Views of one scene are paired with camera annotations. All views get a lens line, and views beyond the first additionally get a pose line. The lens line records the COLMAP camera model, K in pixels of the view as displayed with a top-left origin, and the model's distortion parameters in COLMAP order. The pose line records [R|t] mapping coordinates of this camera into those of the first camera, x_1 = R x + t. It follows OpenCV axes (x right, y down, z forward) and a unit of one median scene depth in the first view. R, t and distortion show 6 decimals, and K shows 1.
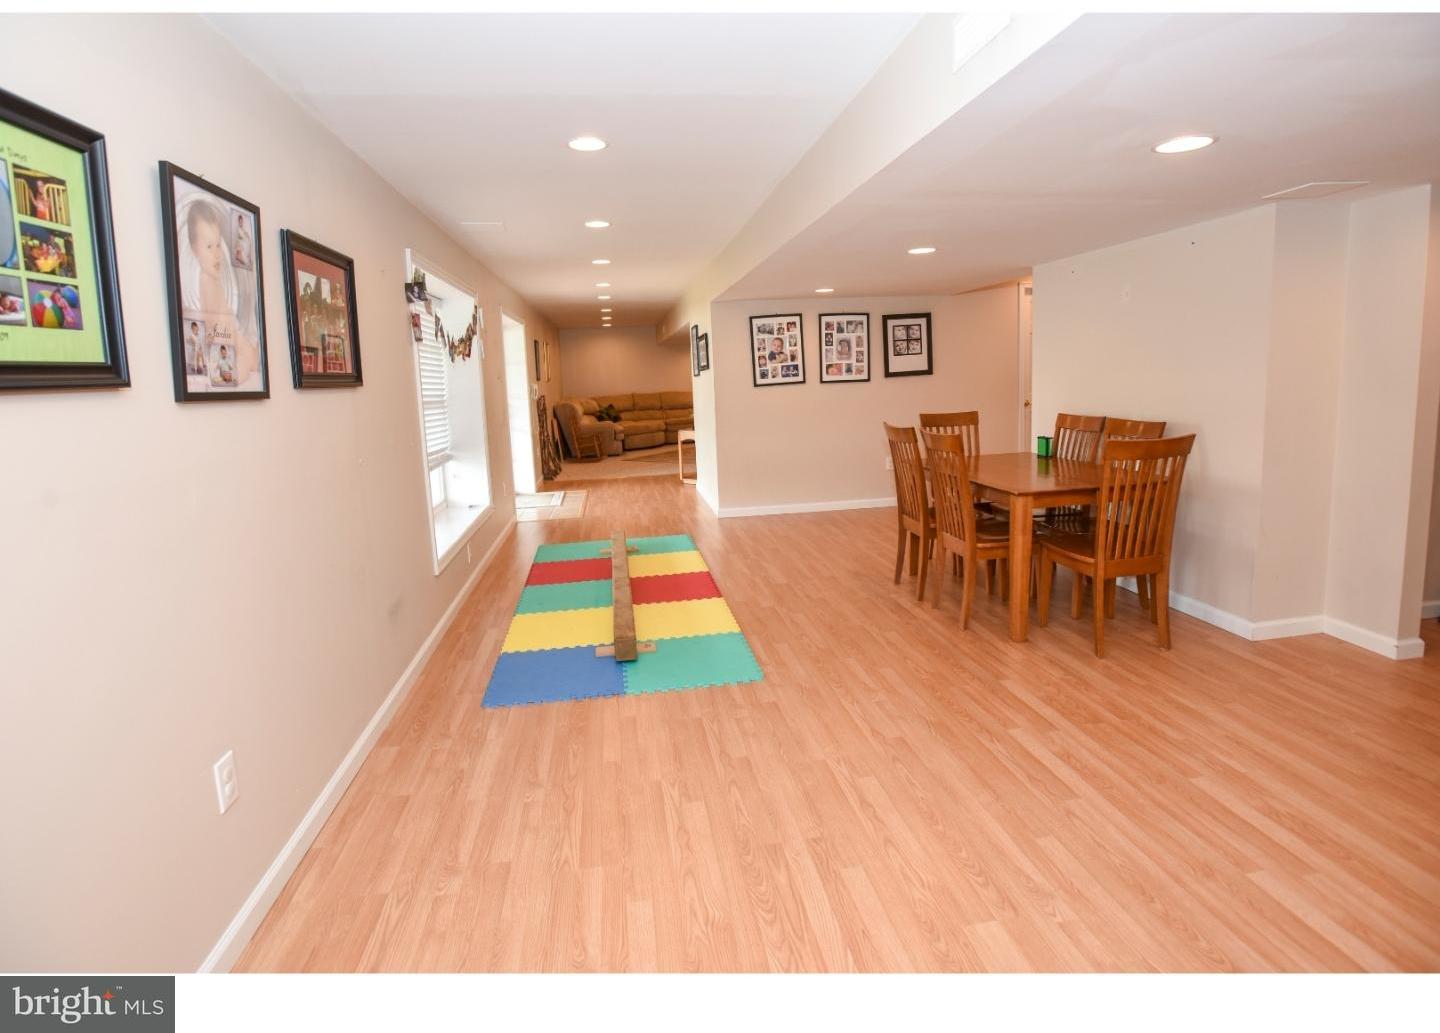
lens RADIAL K [[730.1, 0, 737.9], [0, 730.1, 484.9], [0, 0, 1]] dist [-0.053932, 0.026449]
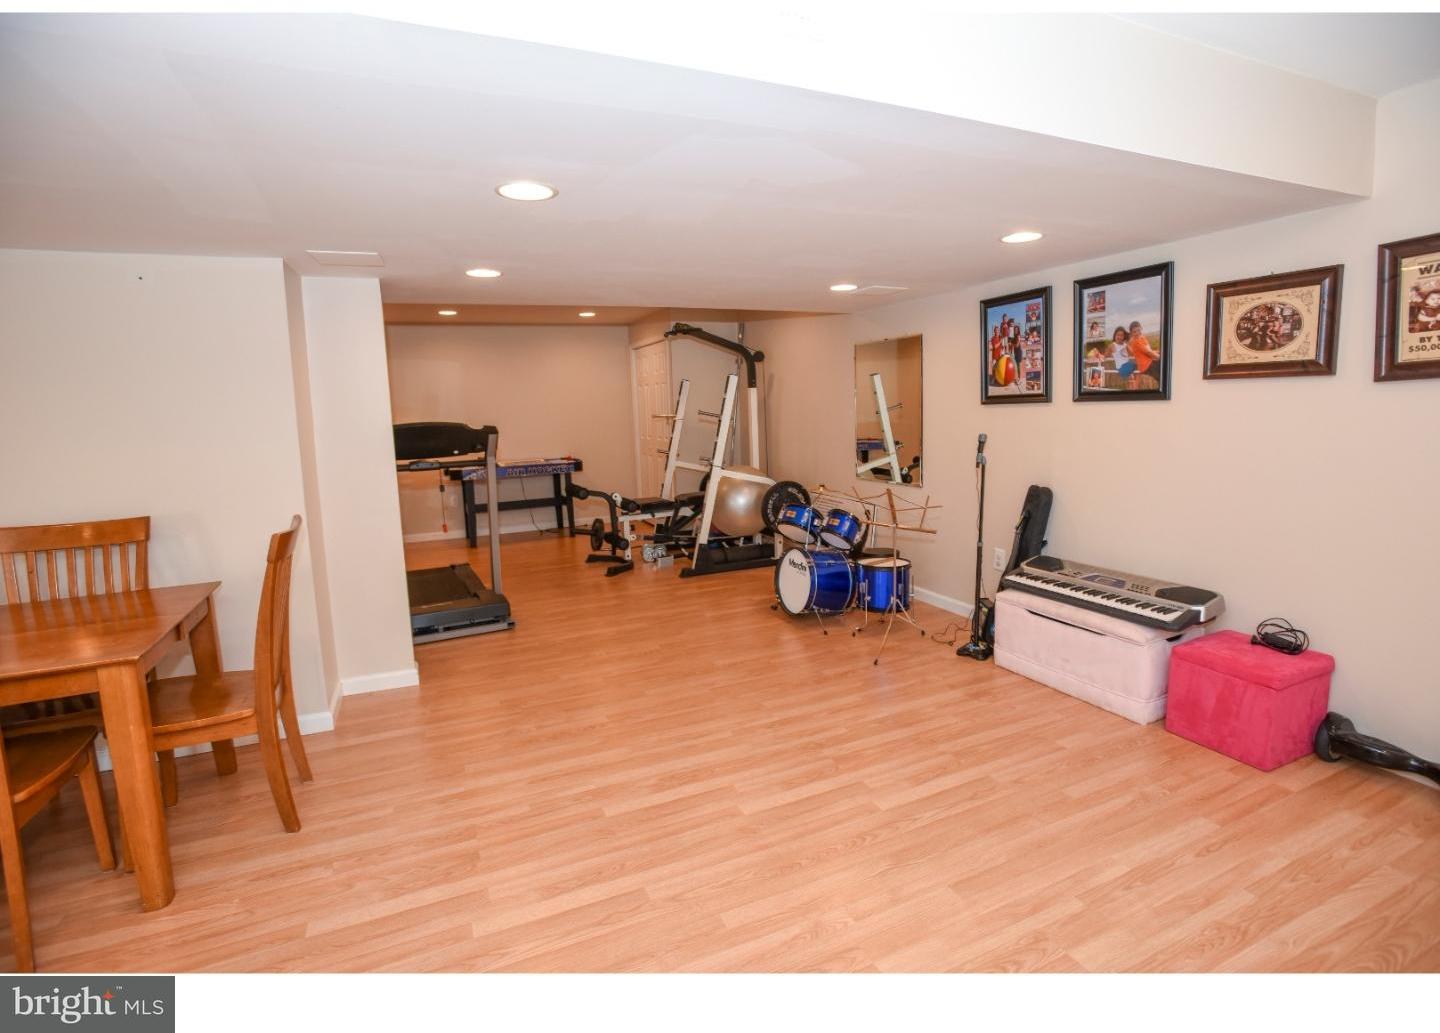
lens RADIAL K [[730.1, 0, 737.9], [0, 730.1, 484.9], [0, 0, 1]] dist [-0.053932, 0.026449]
pose [[-0.260088, -0.049657, 0.964307, -0.353886], [0.195780, 0.975221, 0.103024, -0.101500], [-0.945529, 0.215587, -0.243921, 0.968957]]
